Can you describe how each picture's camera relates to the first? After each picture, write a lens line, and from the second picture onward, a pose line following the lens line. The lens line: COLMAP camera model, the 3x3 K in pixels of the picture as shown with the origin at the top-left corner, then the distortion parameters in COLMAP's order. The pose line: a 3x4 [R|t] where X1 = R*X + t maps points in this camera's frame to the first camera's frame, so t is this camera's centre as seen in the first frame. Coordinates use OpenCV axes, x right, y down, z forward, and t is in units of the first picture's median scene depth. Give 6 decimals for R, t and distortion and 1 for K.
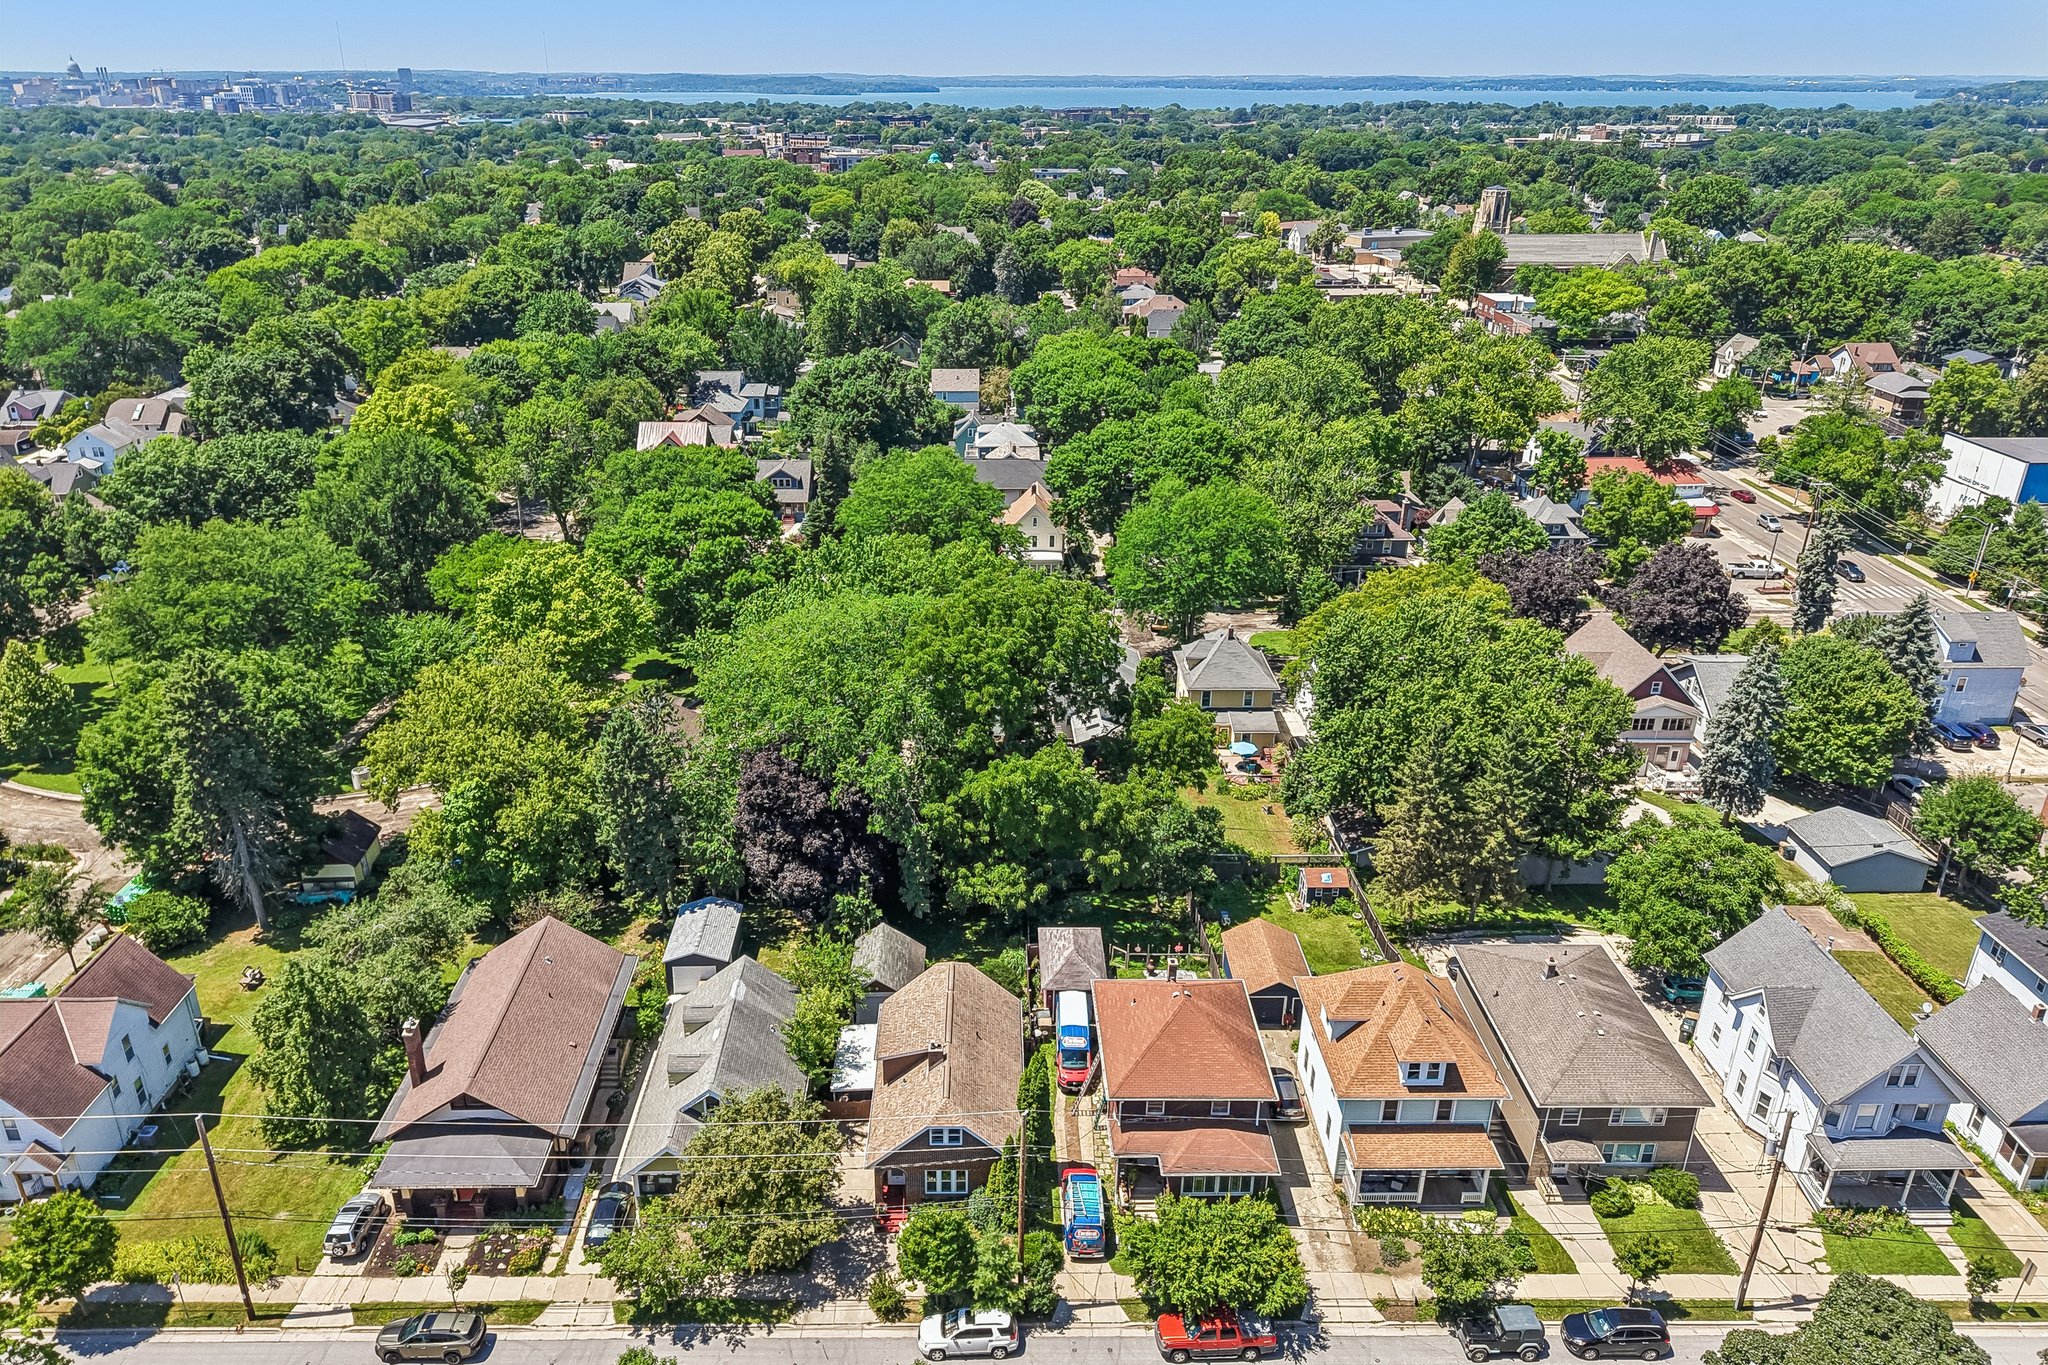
lens RADIAL K [[1400.2, 0, 1004.2], [0, 1400.2, 660.0], [0, 0, 1]] dist [0.044343, -0.060363]
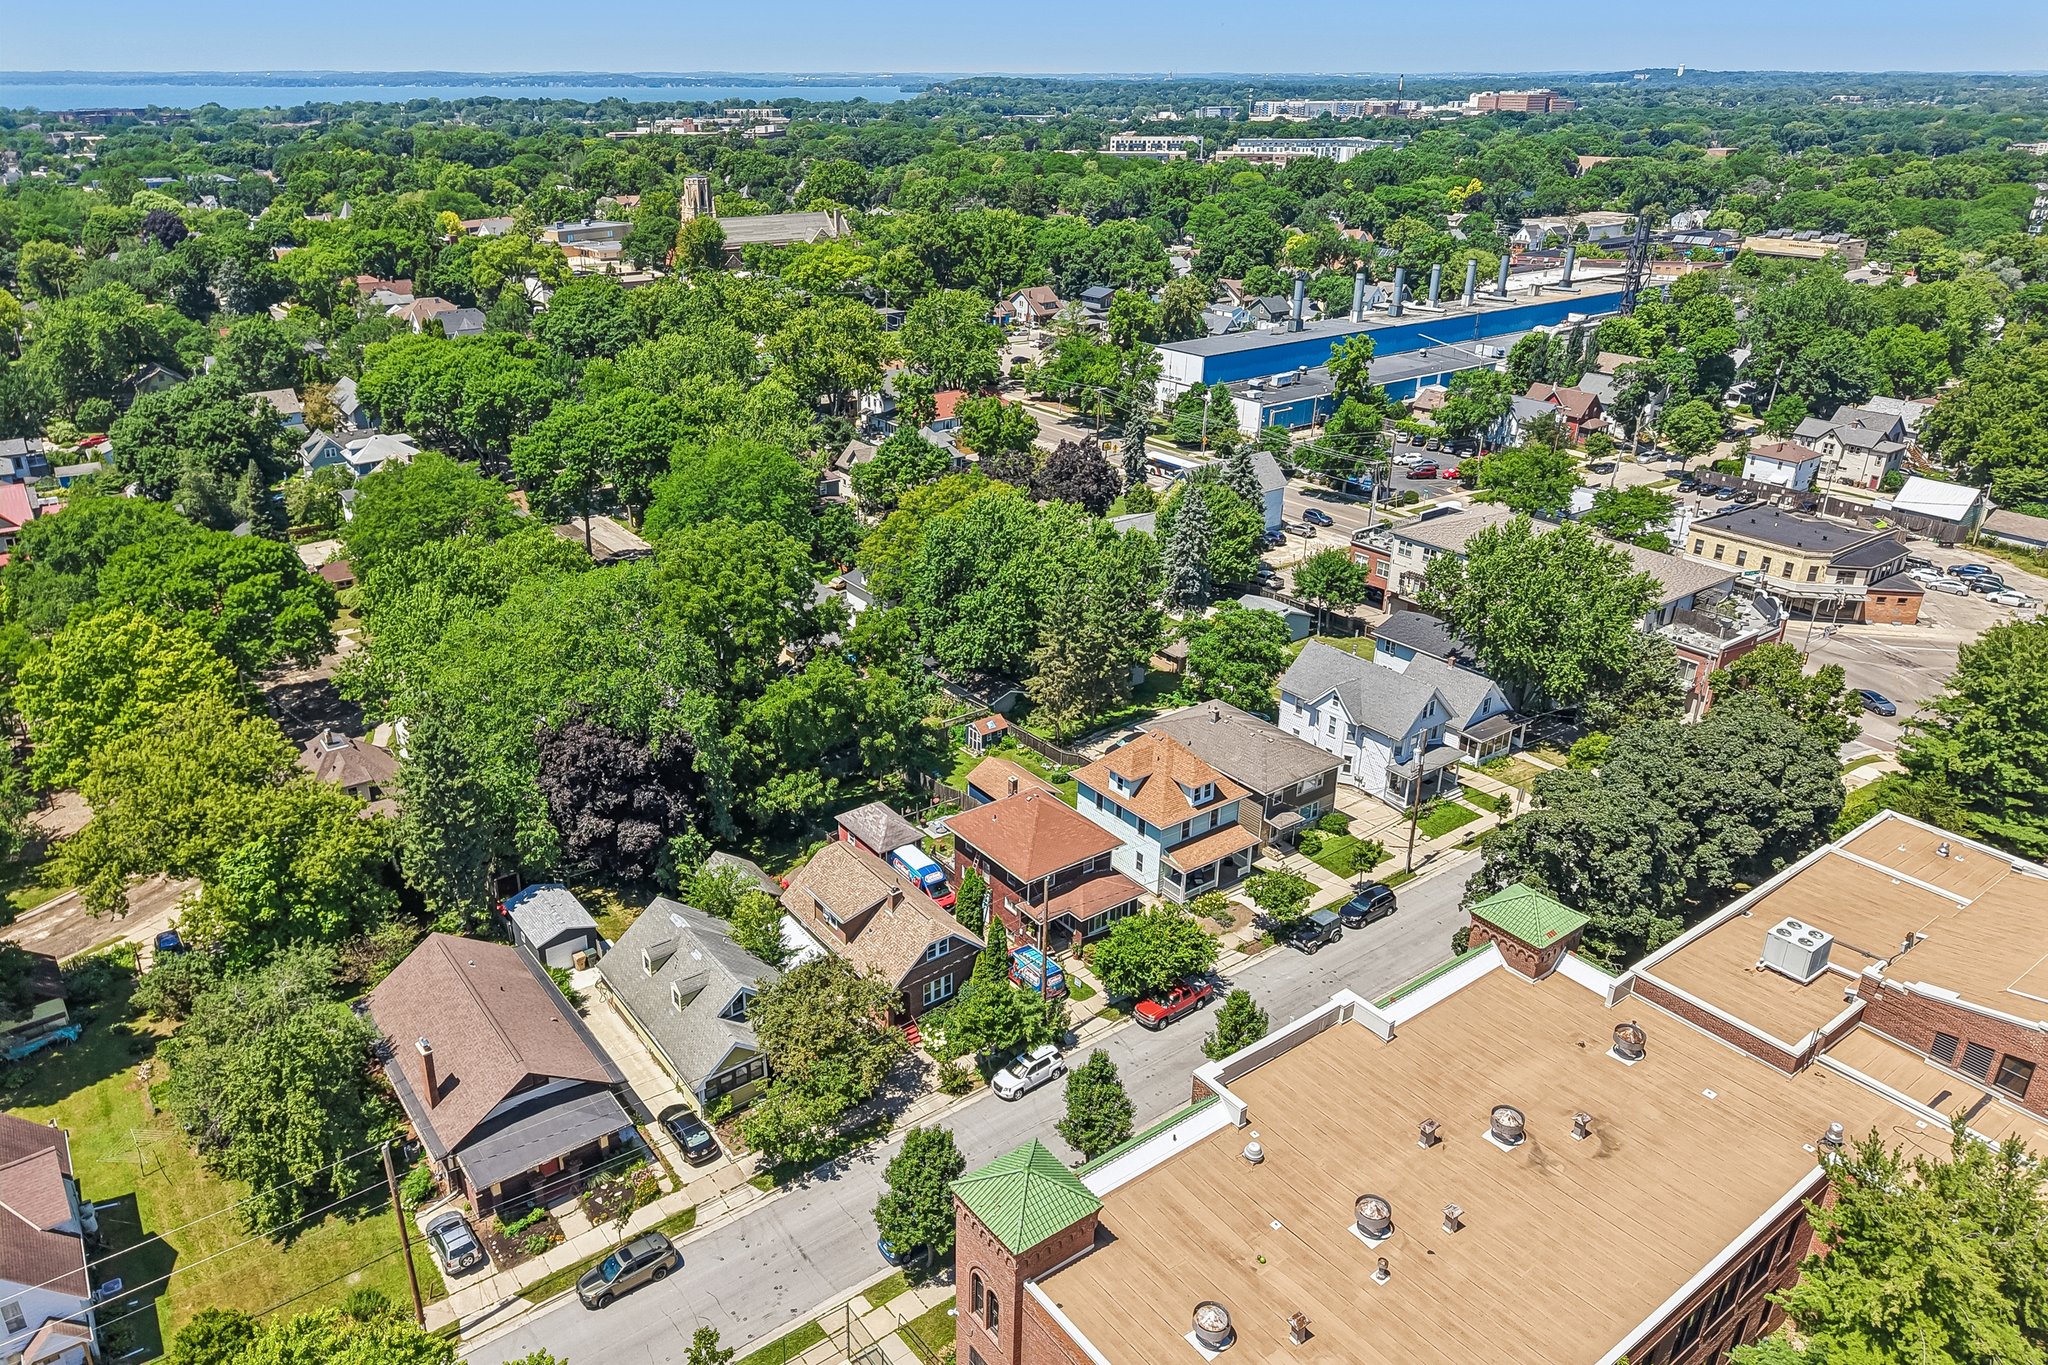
lens RADIAL K [[1383.6, 0, 1042.6], [0, 1383.6, 678.3], [0, 0, 1]] dist [0.041304, -0.065342]
pose [[0.800973, -0.238392, 0.549191, -0.442184], [0.228426, 0.969600, 0.087731, 0.020811], [-0.553410, 0.055179, 0.831079, -0.045529]]
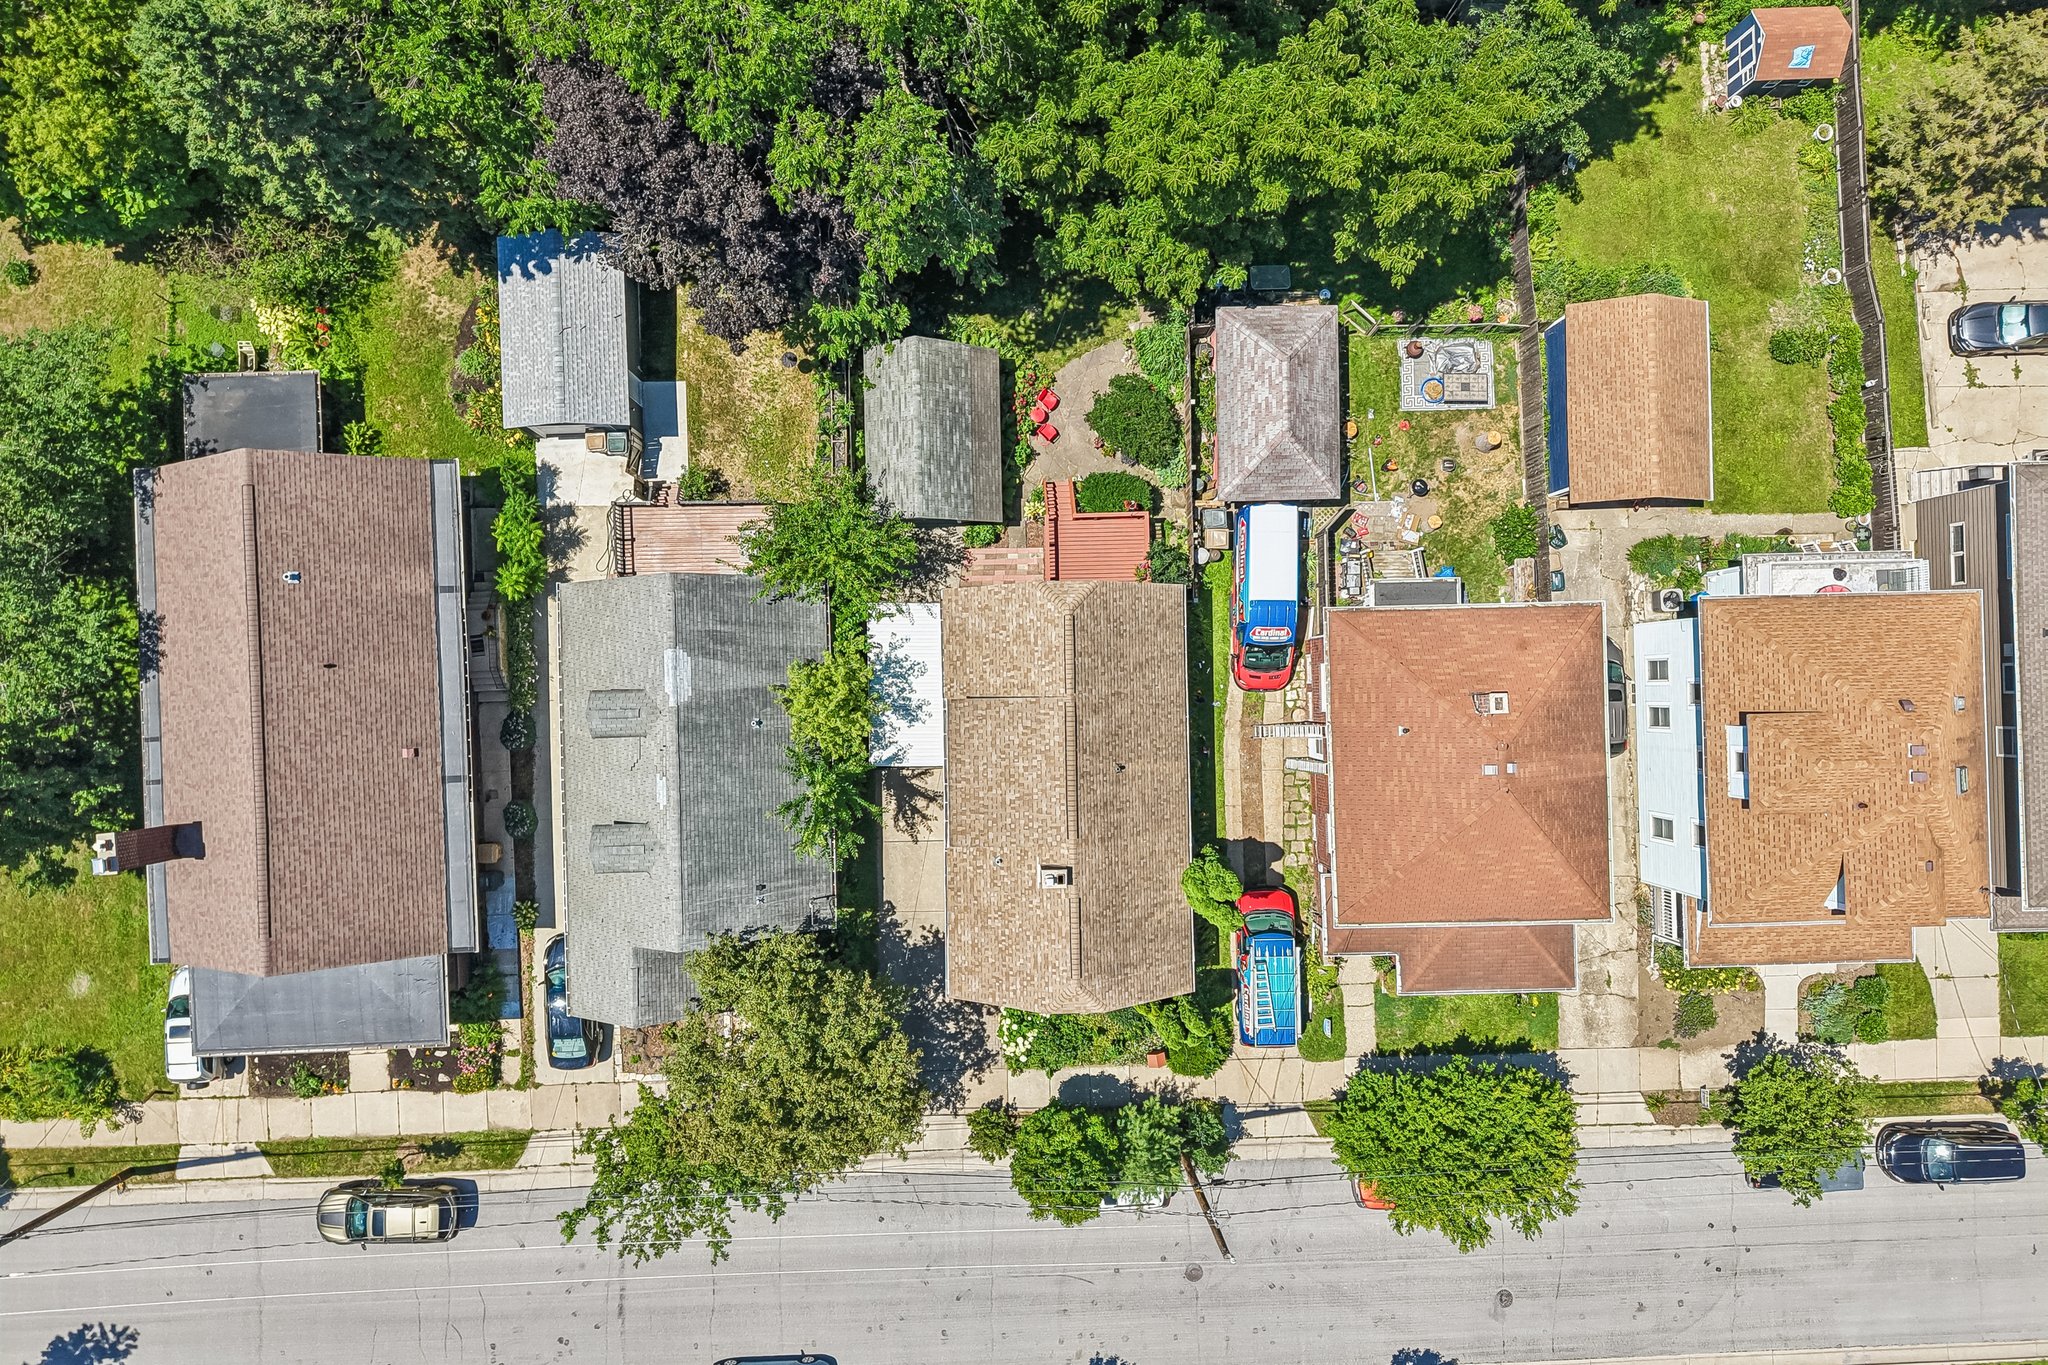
lens RADIAL K [[1383.6, 0, 1042.6], [0, 1383.6, 678.3], [0, 0, 1]] dist [0.041304, -0.065342]
pose [[0.999722, -0.007693, 0.022271, -0.052750], [-0.017118, 0.412394, 0.910845, -0.222078], [-0.016191, -0.910973, 0.412148, 0.672870]]
